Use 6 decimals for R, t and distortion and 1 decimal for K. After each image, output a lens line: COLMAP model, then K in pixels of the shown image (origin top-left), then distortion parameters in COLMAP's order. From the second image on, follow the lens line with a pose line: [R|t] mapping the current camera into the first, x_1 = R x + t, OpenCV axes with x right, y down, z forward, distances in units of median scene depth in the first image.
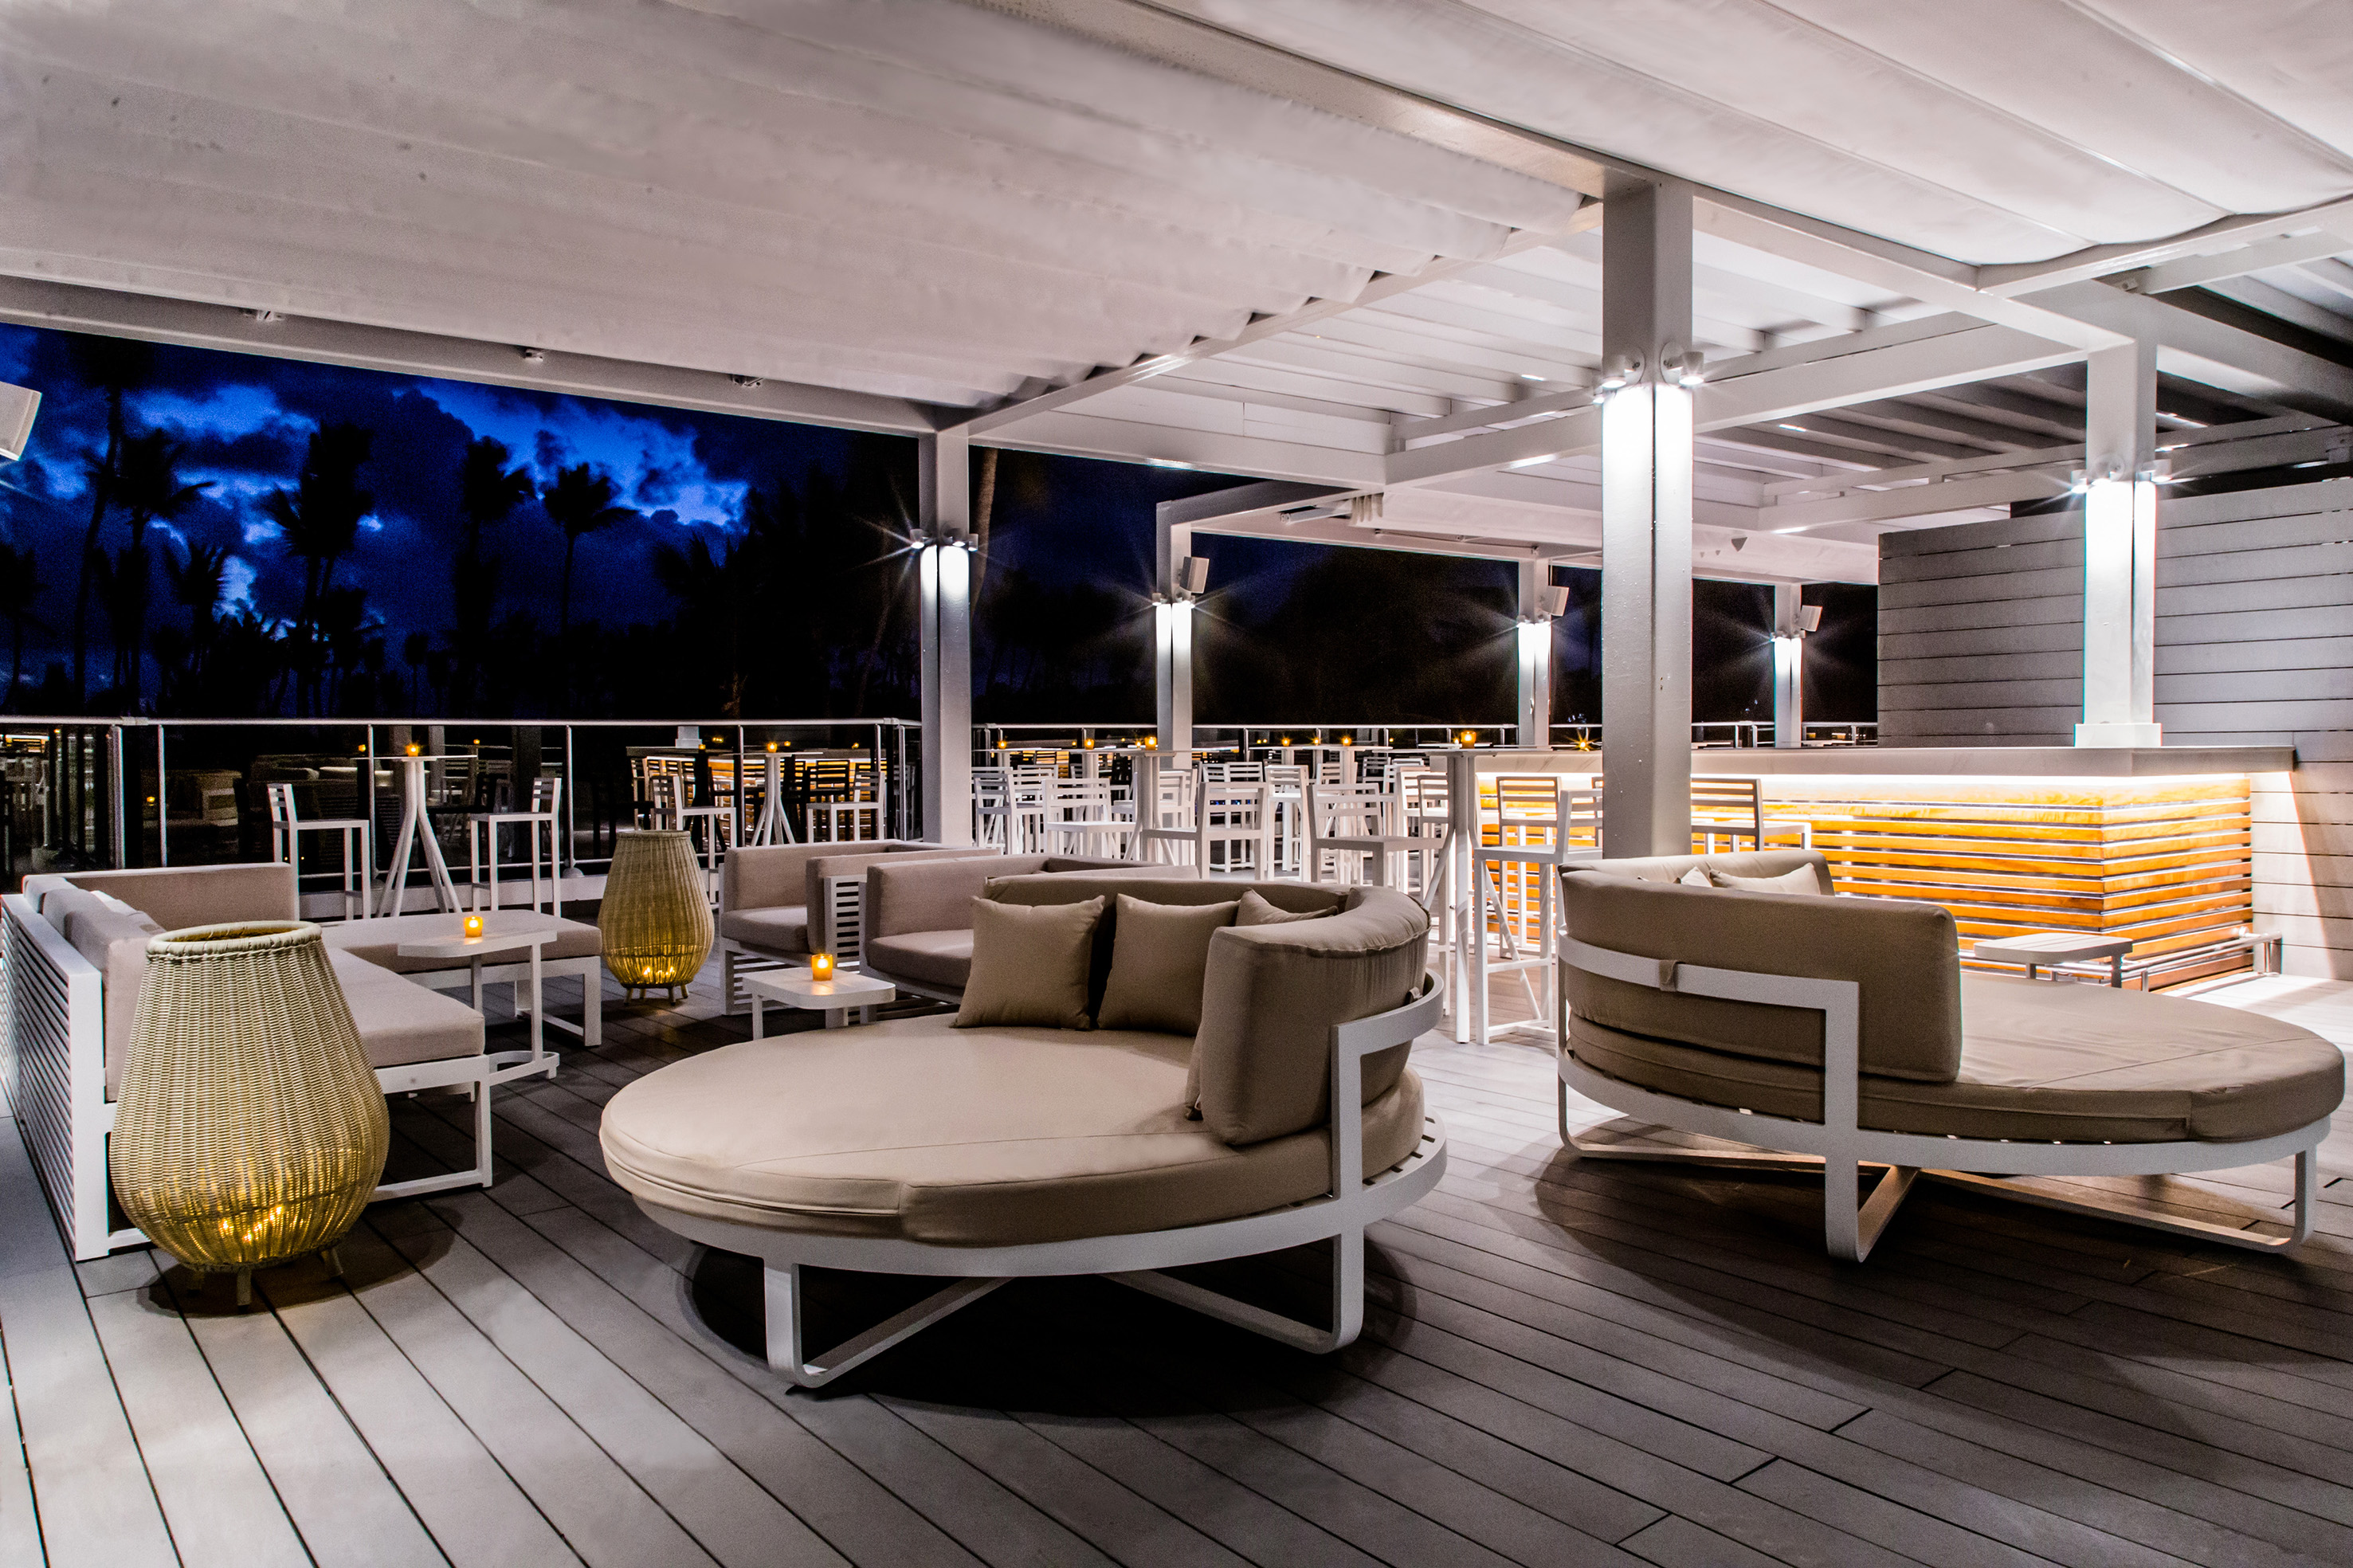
lens RADIAL K [[1590.1, 0, 1196.1], [0, 1590.1, 786.3], [0, 0, 1]] dist [0.053070, 0.006266]
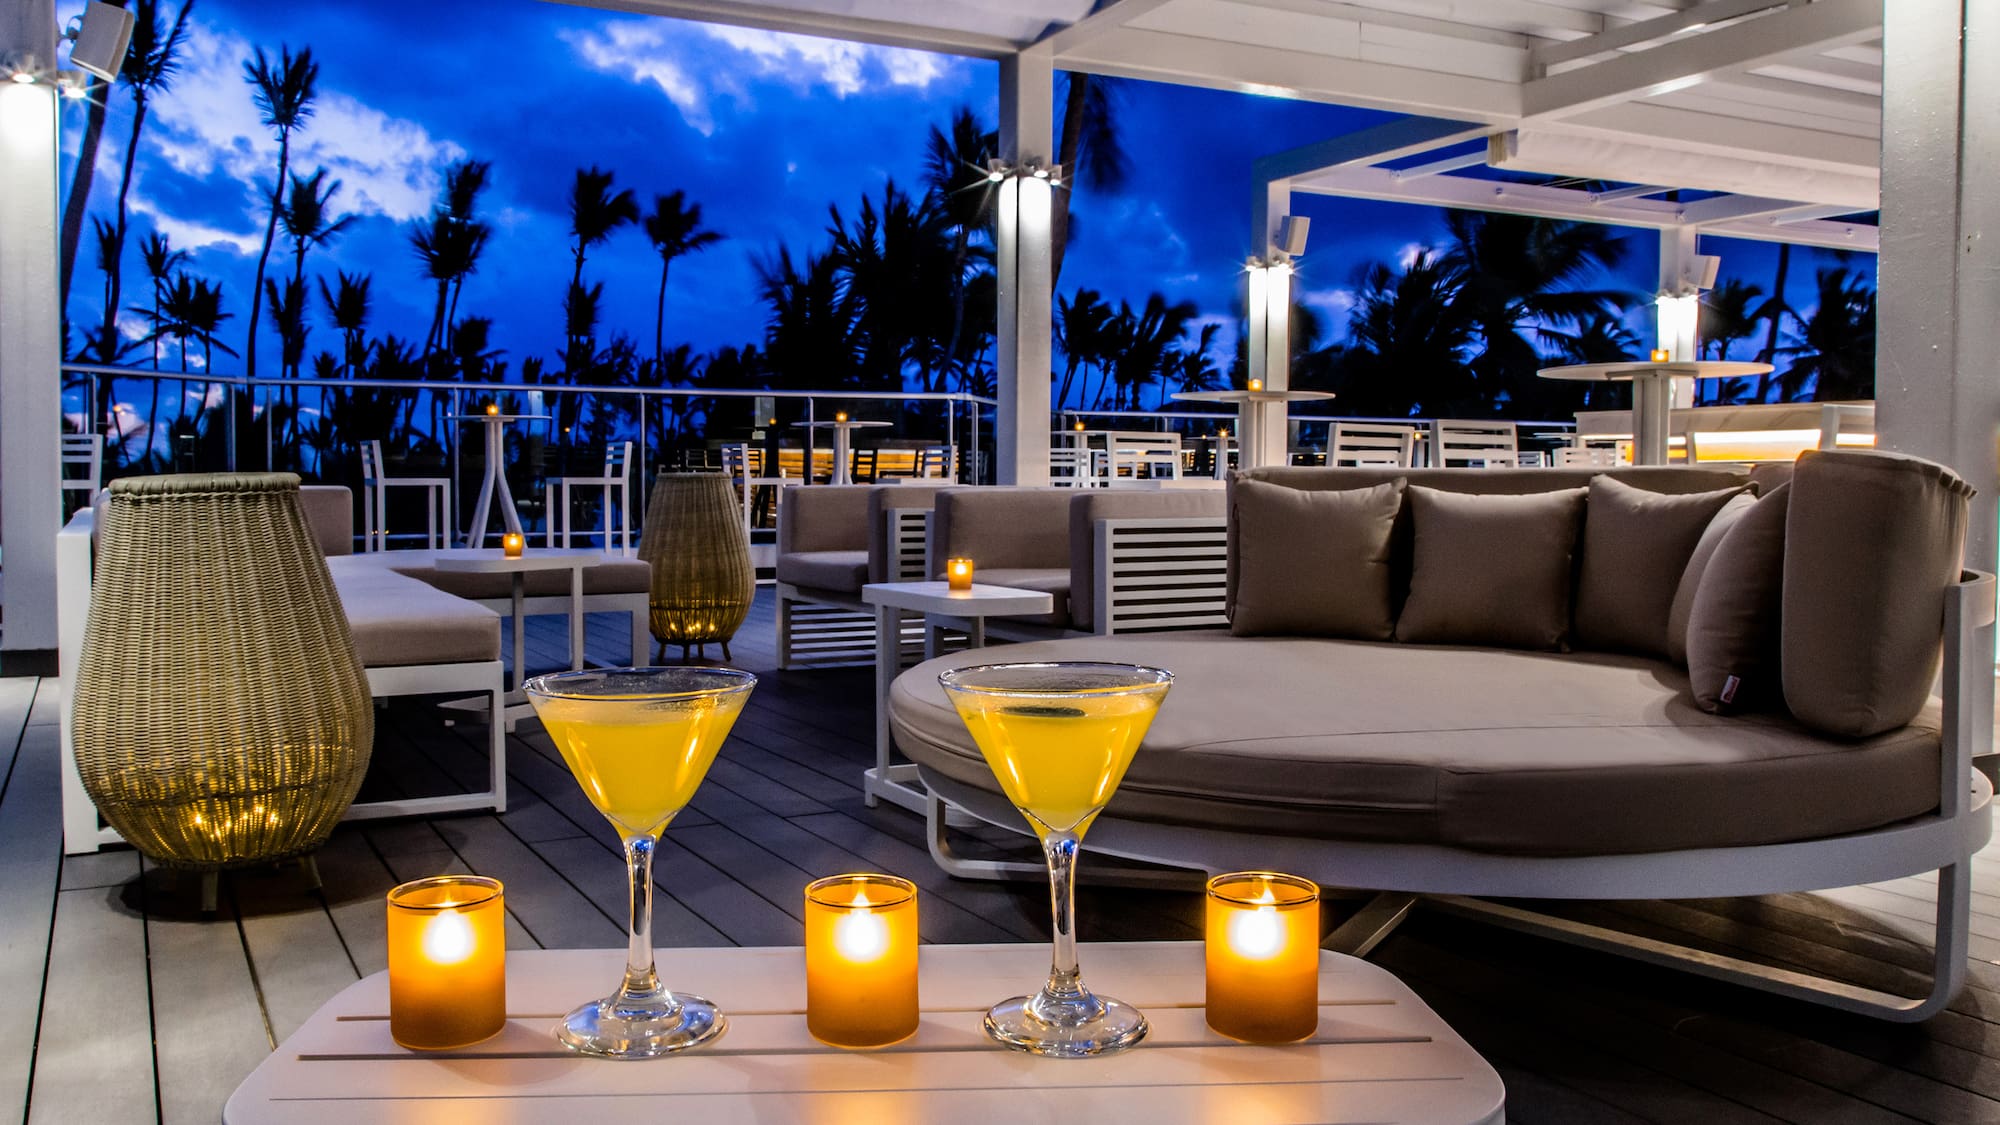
lens RADIAL K [[1567.5, 0, 988.6], [0, 1567.5, 549.2], [0, 0, 1]] dist [0.000884, 0.012571]
pose [[0.985007, 0.018705, -0.171498, -0.021198], [-0.016096, 0.999733, 0.016594, 0.046260], [0.171762, -0.013585, 0.985045, 0.113204]]
